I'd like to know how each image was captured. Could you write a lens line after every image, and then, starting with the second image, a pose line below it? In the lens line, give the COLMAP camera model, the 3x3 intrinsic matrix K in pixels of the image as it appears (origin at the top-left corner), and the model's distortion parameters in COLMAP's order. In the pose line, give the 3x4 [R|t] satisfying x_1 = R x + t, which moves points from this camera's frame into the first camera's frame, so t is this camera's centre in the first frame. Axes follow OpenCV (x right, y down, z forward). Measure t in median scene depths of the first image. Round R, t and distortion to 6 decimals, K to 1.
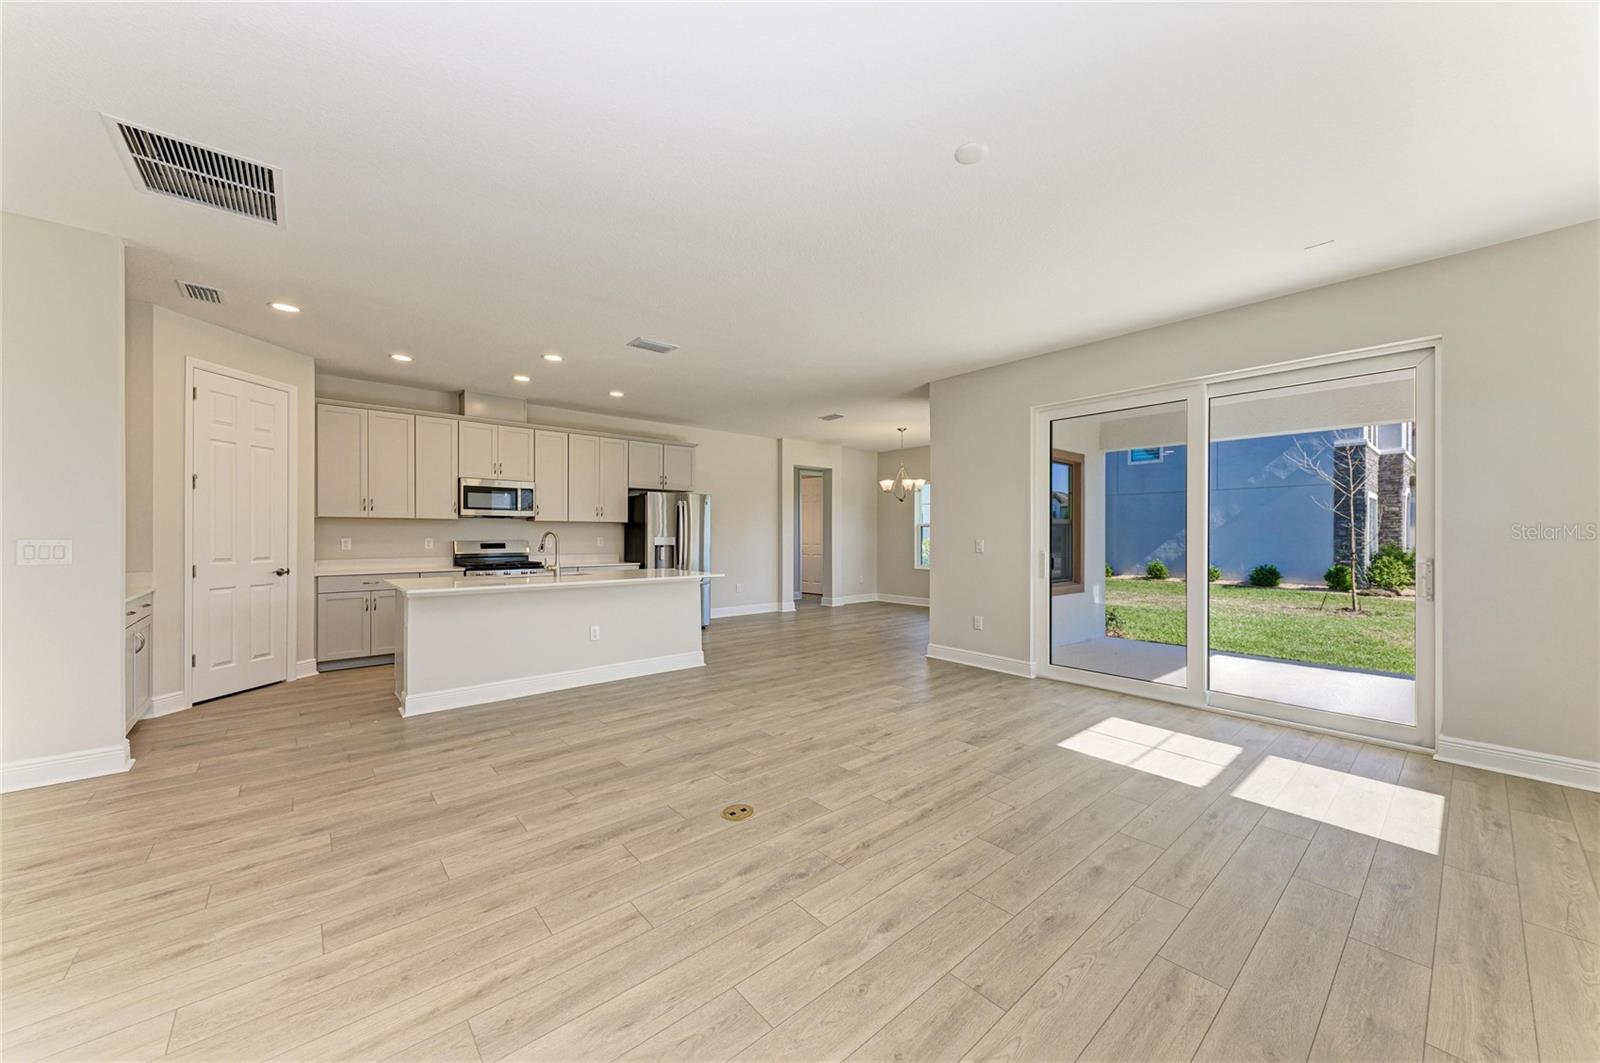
lens RADIAL K [[576.5, 0, 799.5], [0, 576.5, 533.5], [0, 0, 1]] dist [0.008952, -0.000045]
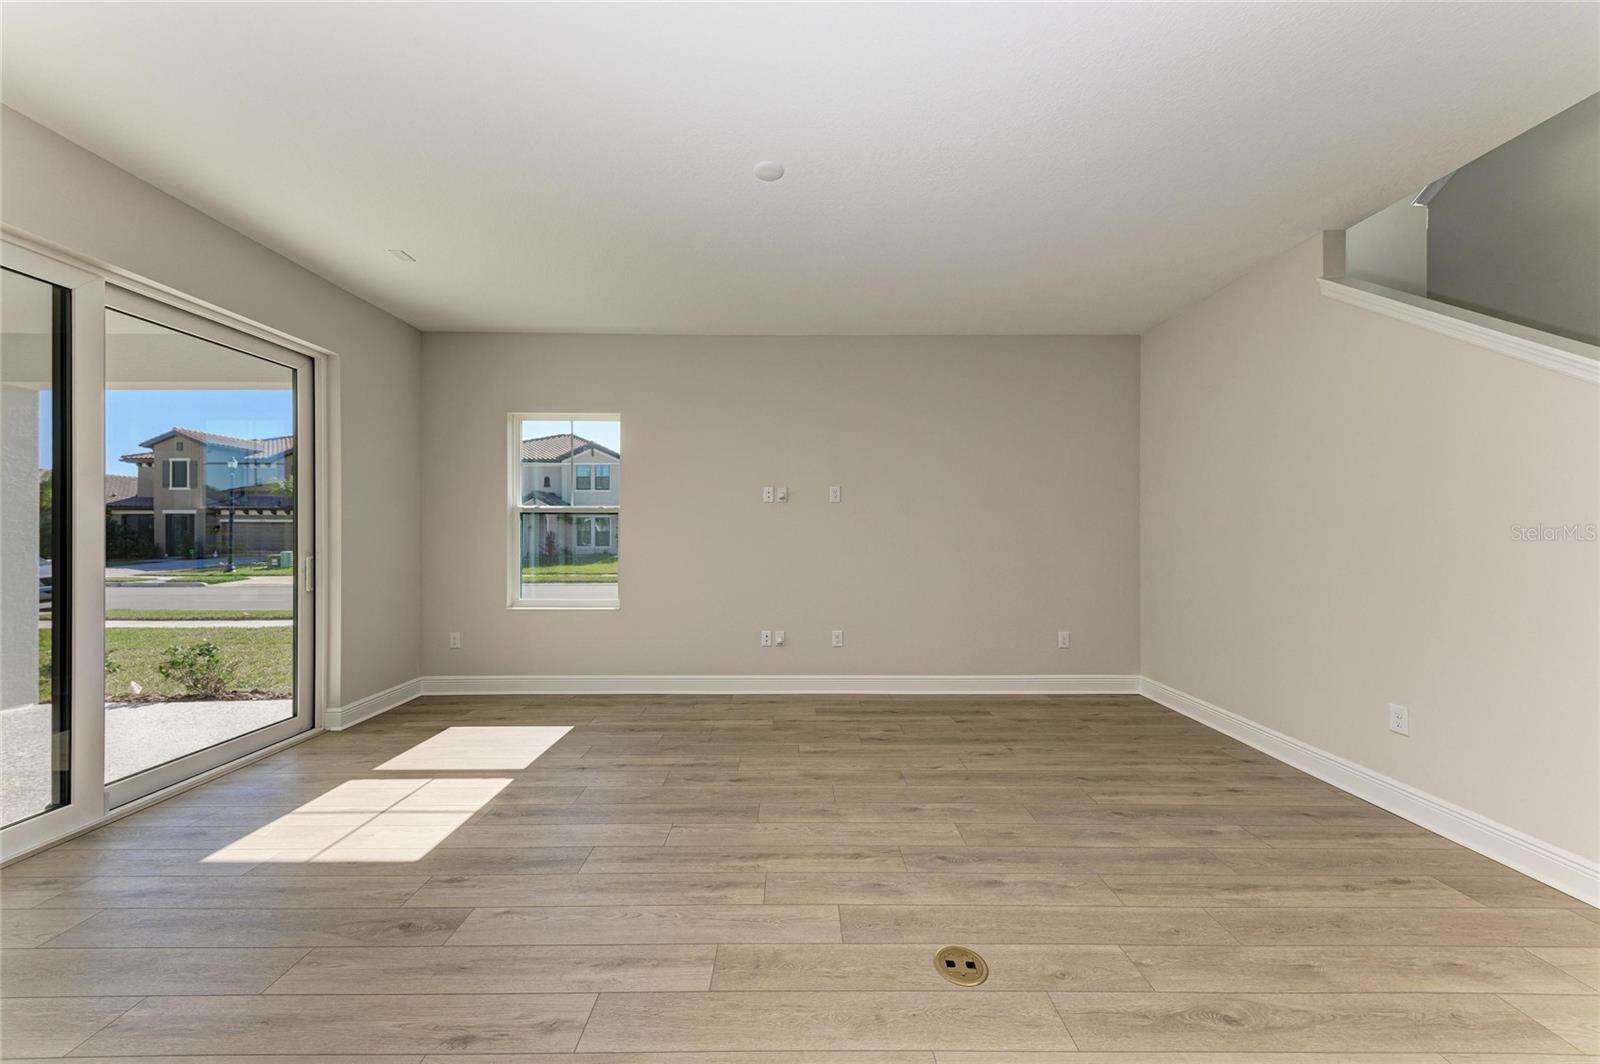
lens RADIAL K [[566.4, 0, 795.0], [0, 566.4, 532.3], [0, 0, 1]] dist [0.022619, -0.007651]
pose [[-0.757554, -0.001823, 0.652770, -0.252466], [-0.005035, 0.999983, -0.003052, 0.002050], [-0.652754, -0.005599, -0.757550, 1.060017]]
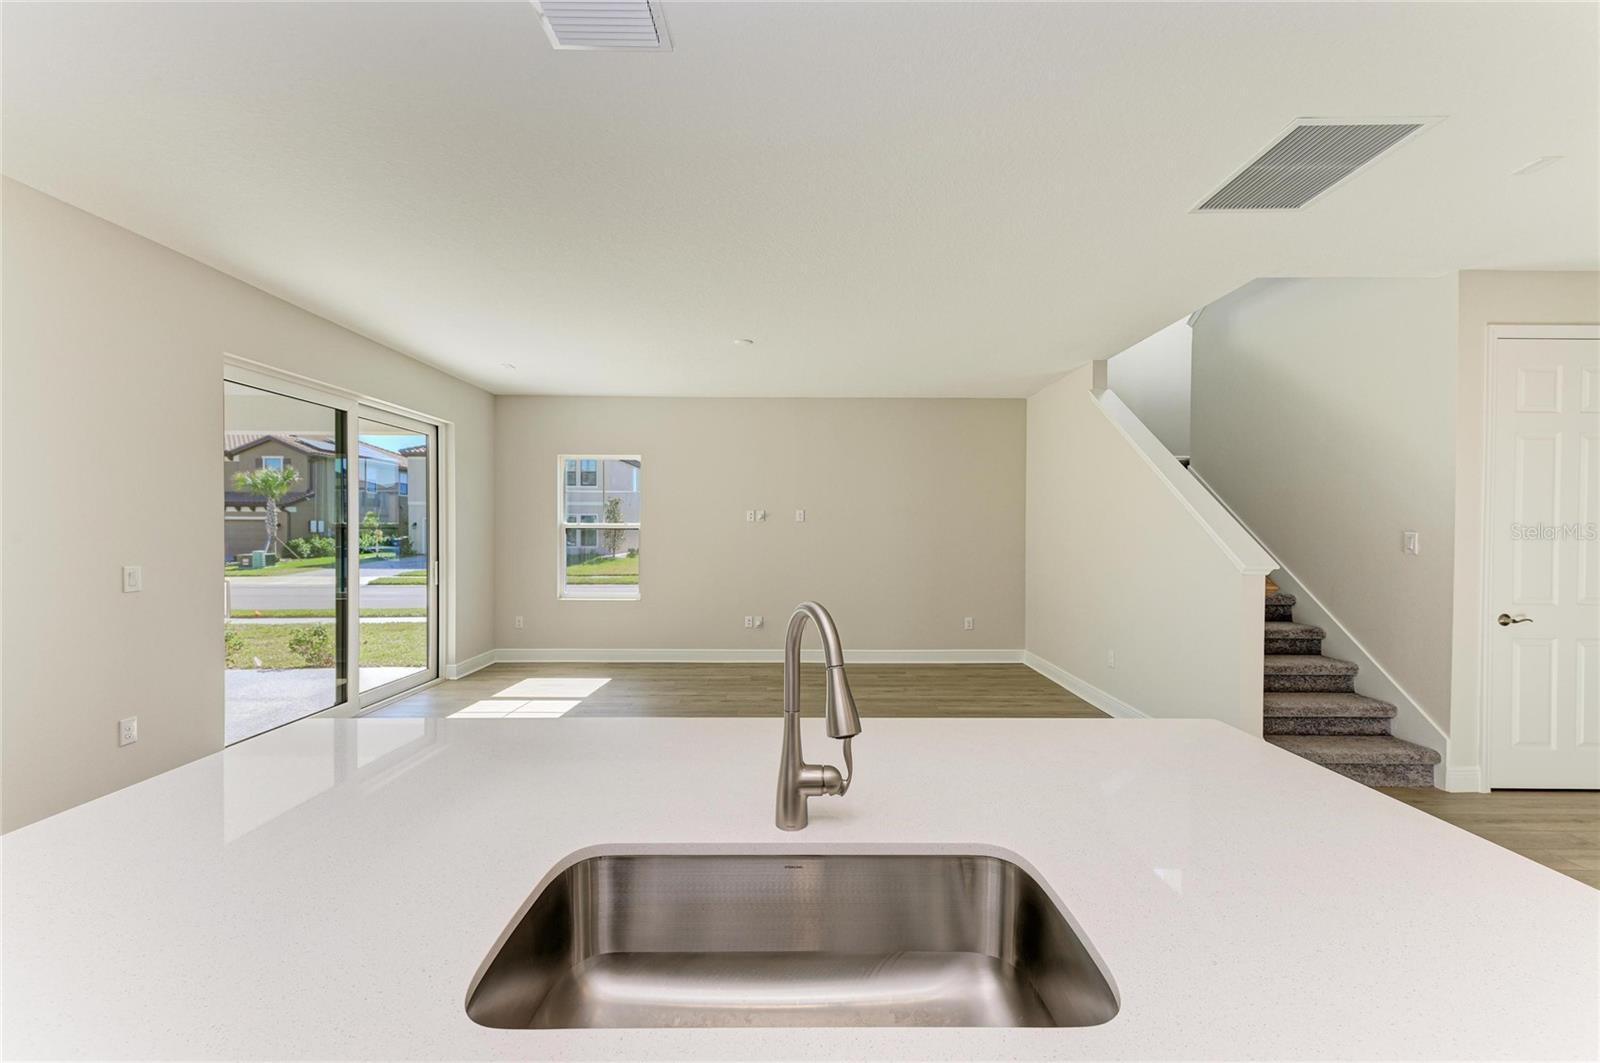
lens RADIAL K [[645.7, 0, 801.6], [0, 645.7, 534.4], [0, 0, 1]] dist [0.016838, -0.006707]
pose [[-0.759380, -0.009475, 0.650578, -0.712419], [-0.008265, 0.999954, 0.004915, -0.035957], [-0.650594, -0.001645, -0.759424, 1.470991]]
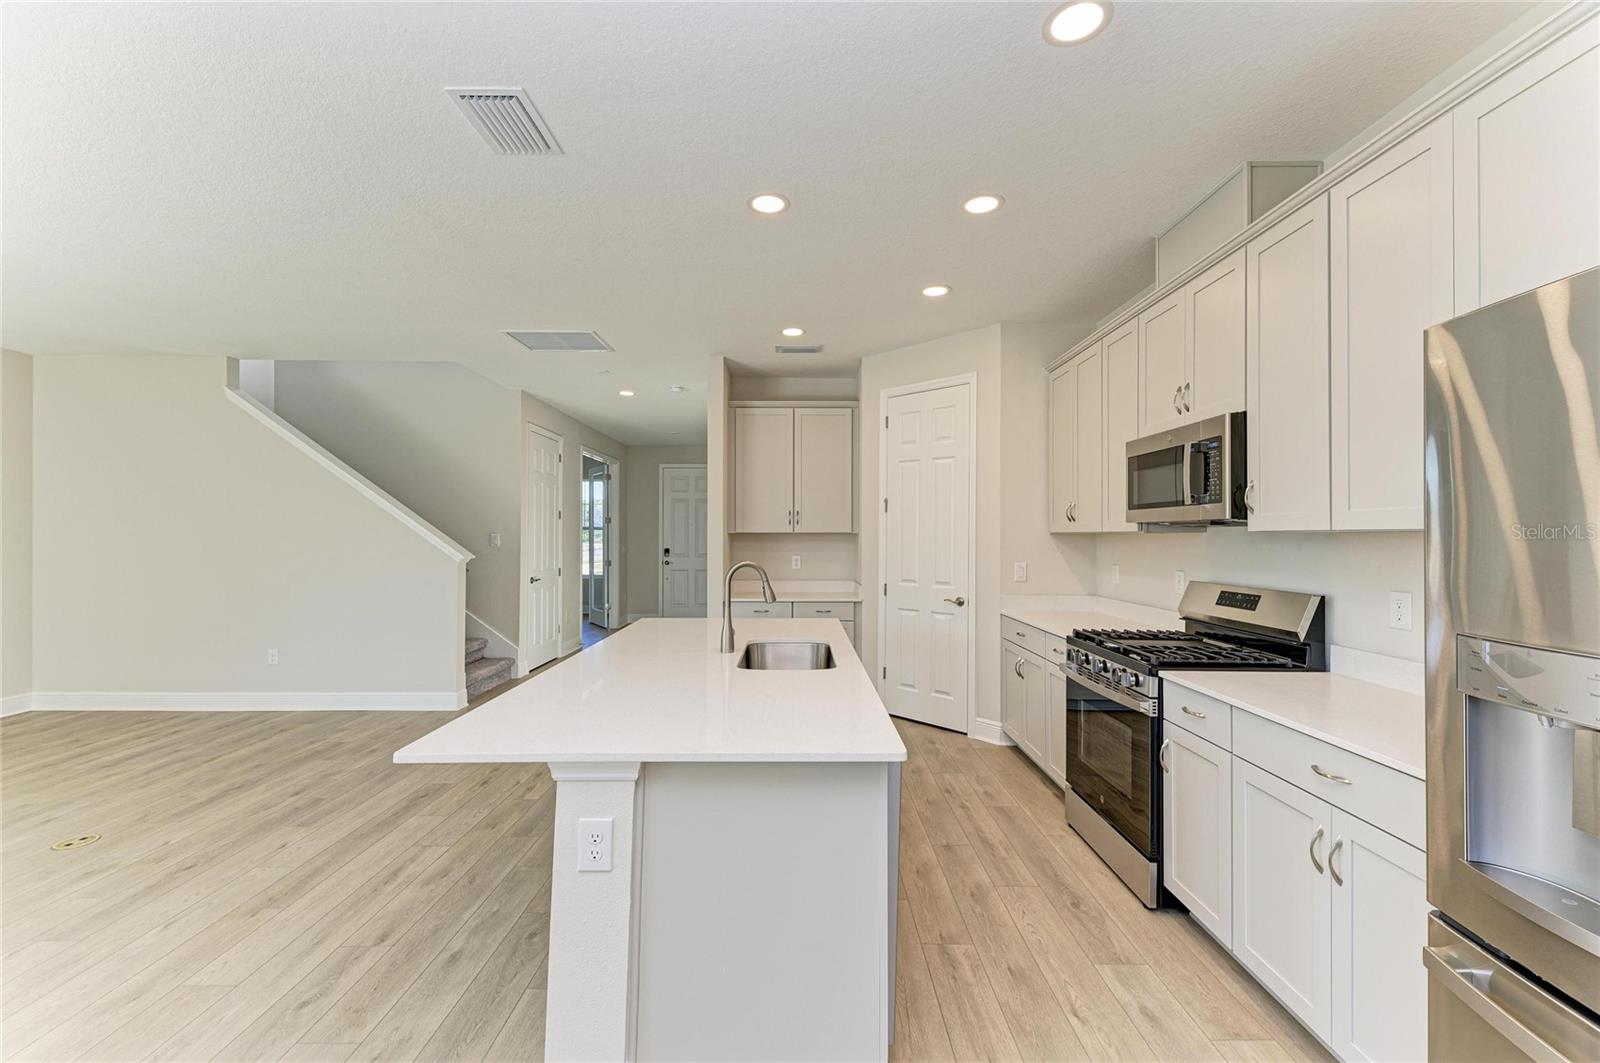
lens RADIAL K [[645.7, 0, 801.6], [0, 645.7, 534.4], [0, 0, 1]] dist [0.016838, -0.006707]
pose [[-0.652354, -0.003772, -0.757905, -0.043643], [-0.000008, 0.999988, -0.004970, -0.032320], [0.757914, -0.003236, -0.652346, 1.784945]]
